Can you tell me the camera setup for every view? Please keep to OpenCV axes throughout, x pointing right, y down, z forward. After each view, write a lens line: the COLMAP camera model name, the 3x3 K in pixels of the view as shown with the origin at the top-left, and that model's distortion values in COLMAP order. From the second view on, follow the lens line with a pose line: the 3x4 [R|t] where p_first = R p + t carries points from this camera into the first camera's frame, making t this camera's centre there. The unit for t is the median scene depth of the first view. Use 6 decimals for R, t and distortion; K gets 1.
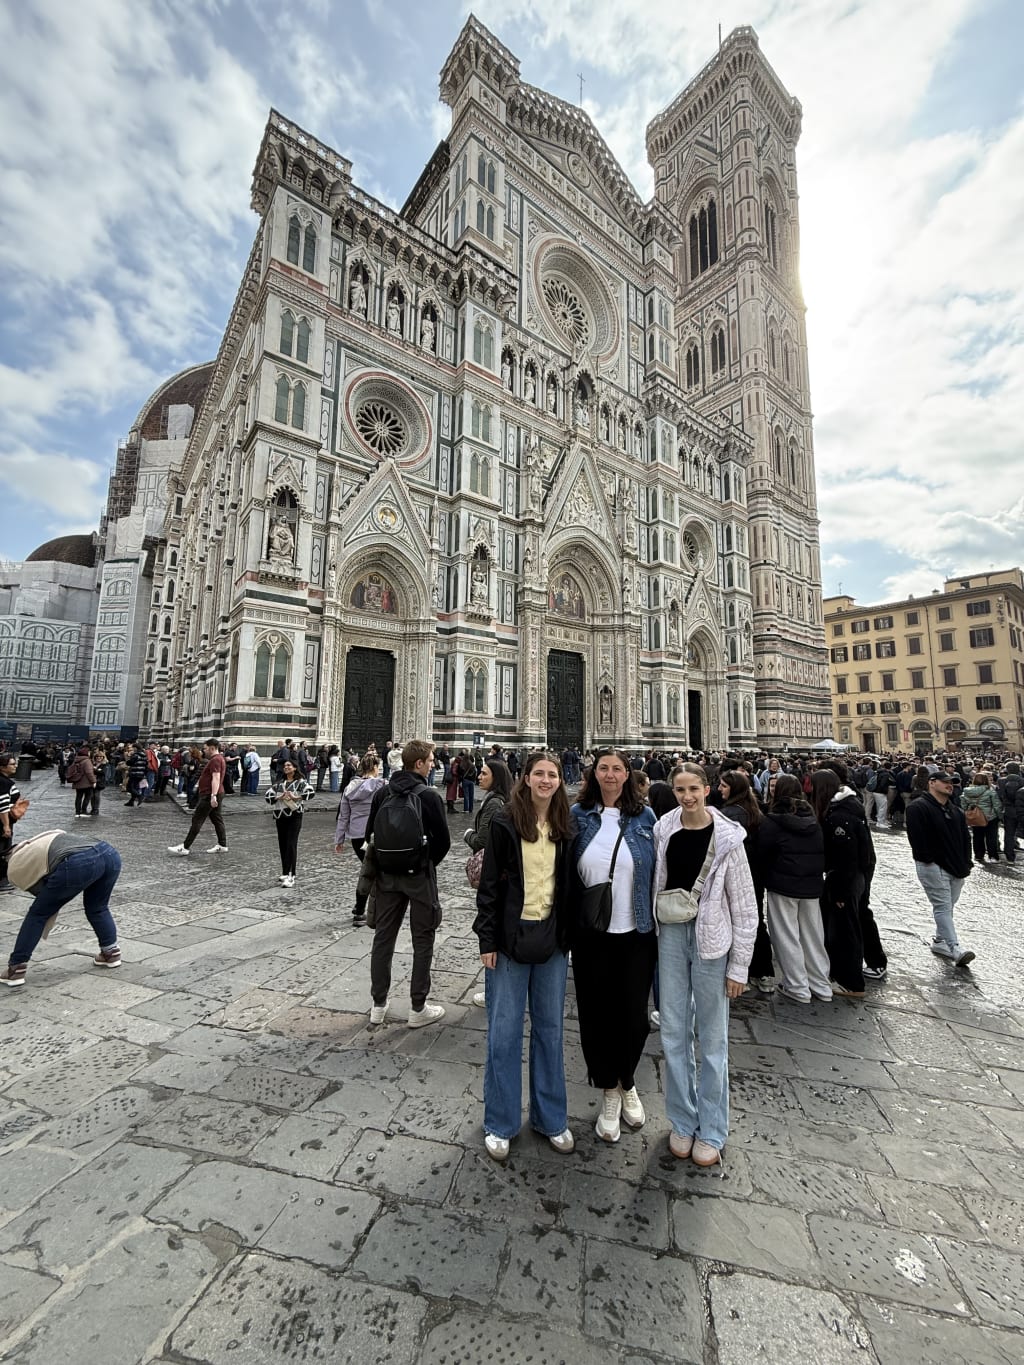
lens RADIAL K [[538.6, 0, 508.1], [0, 538.6, 678.4], [0, 0, 1]] dist [-0.001024, 0.000060]
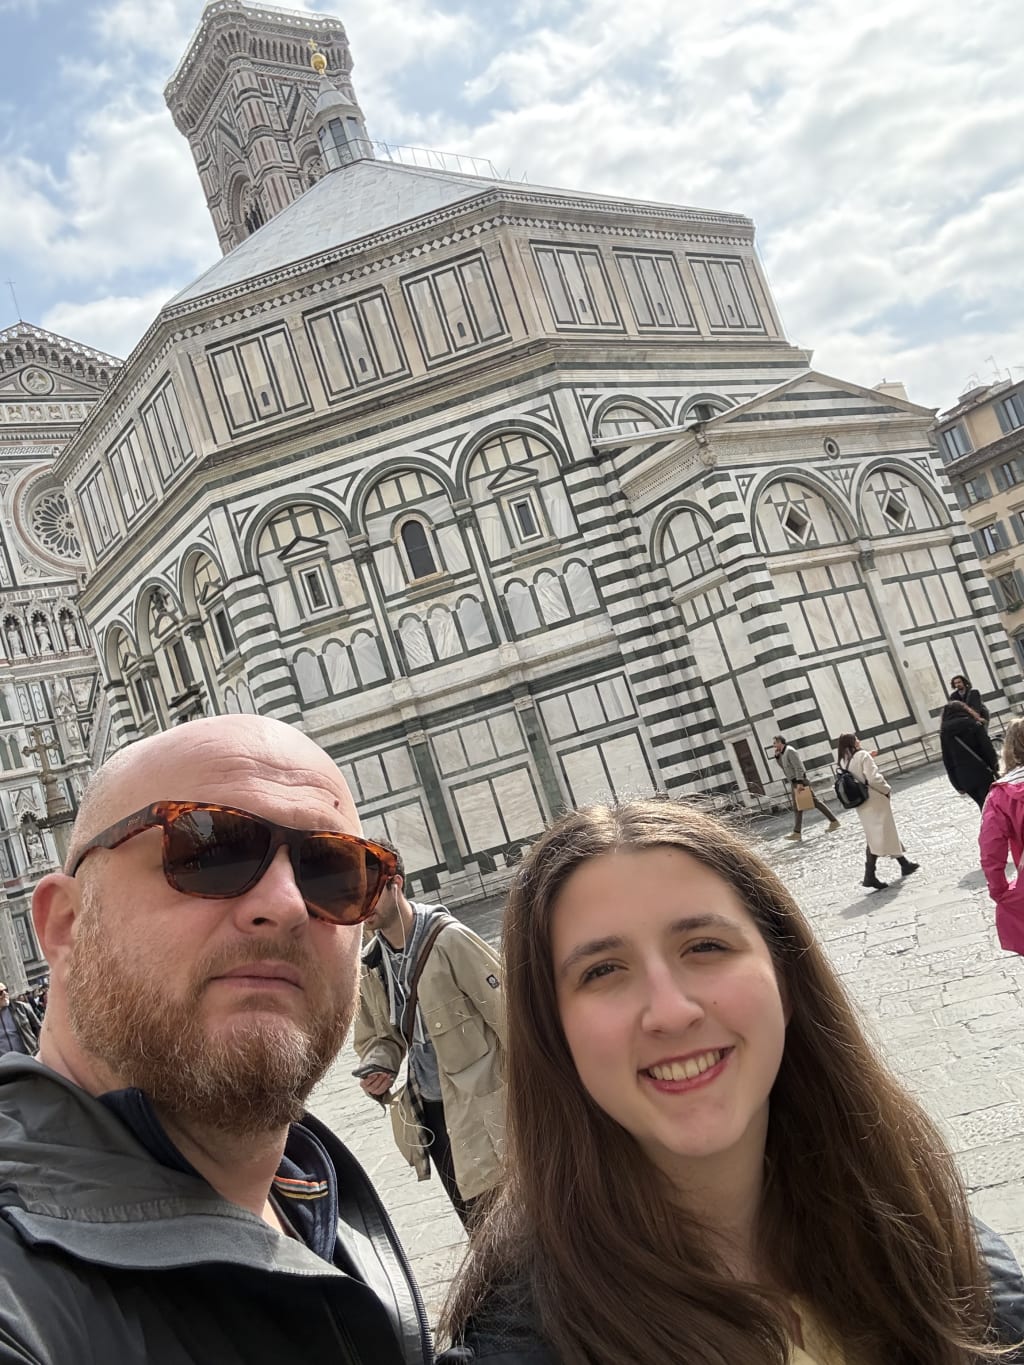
lens RADIAL K [[1177.8, 0, 508.0], [0, 1177.8, 678.3], [0, 0, 1]] dist [0.123540, -0.006732]
pose [[0.949403, -0.314024, 0.004831, 1.050635], [0.314023, 0.949415, 0.000926, -0.200342], [-0.004877, 0.000638, 0.999988, -1.676771]]
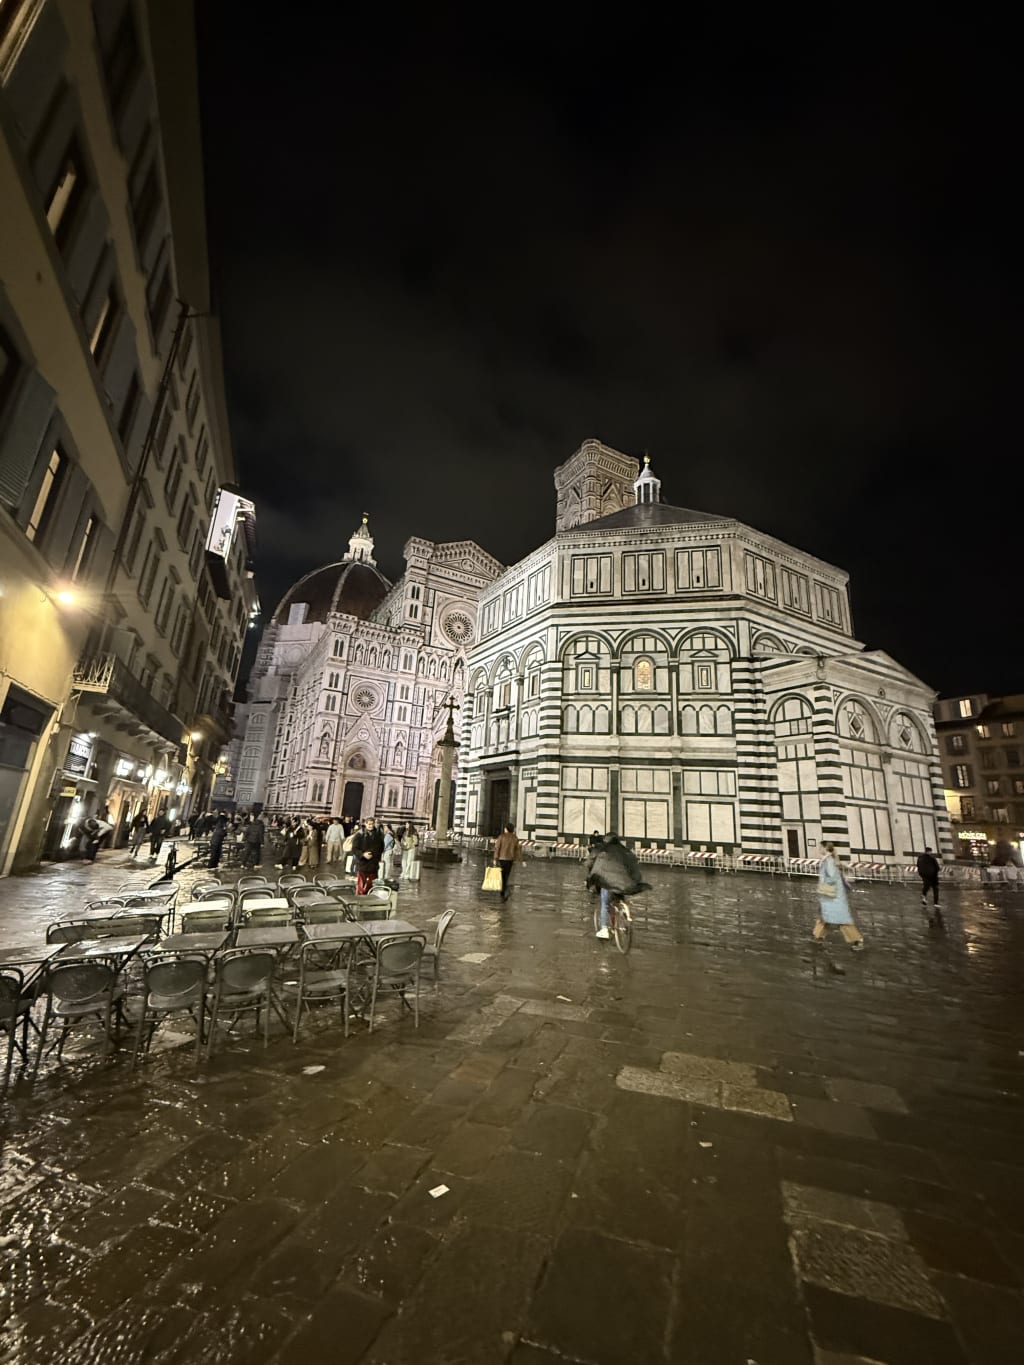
lens RADIAL K [[538.6, 0, 514.0], [0, 538.6, 675.8], [0, 0, 1]] dist [-0.001024, 0.000060]
pose [[0.988526, -0.002059, -0.151035, 0.906889], [-0.020718, 0.988609, -0.149073, -0.185355], [0.149622, 0.150492, 0.977223, -1.549565]]
